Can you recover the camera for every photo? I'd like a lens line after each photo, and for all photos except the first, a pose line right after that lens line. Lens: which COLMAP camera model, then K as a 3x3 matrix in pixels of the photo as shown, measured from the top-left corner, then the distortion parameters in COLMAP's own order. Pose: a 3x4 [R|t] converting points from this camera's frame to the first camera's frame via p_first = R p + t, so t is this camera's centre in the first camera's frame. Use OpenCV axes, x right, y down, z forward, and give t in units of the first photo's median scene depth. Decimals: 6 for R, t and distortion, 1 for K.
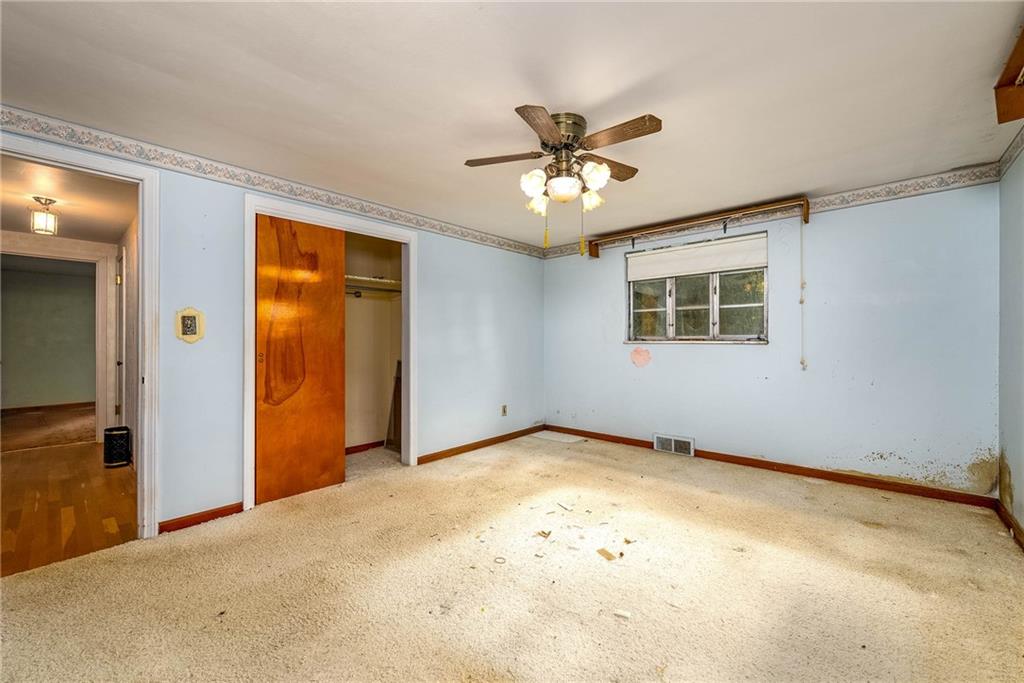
lens RADIAL K [[409.6, 0, 516.4], [0, 409.6, 341.1], [0, 0, 1]] dist [0.001146, 0.000053]
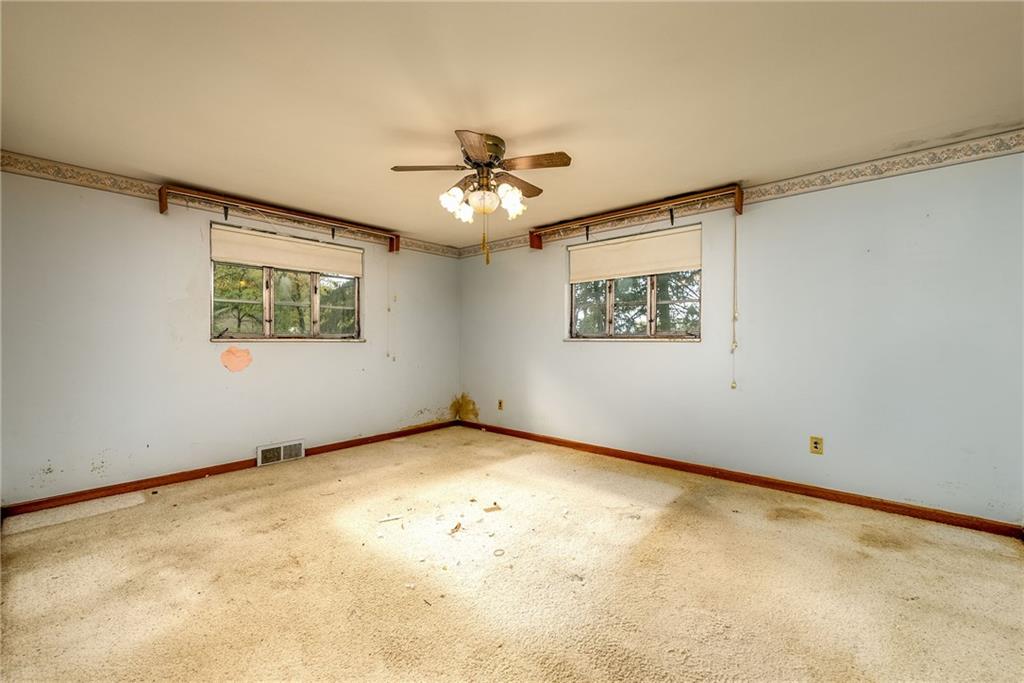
lens RADIAL K [[409.6, 0, 516.4], [0, 409.6, 341.1], [0, 0, 1]] dist [0.001146, 0.000053]
pose [[0.002875, -0.000387, 0.999996, -0.594414], [-0.001413, 0.999999, 0.000391, 0.004217], [-0.999995, -0.001414, 0.002875, 0.535366]]
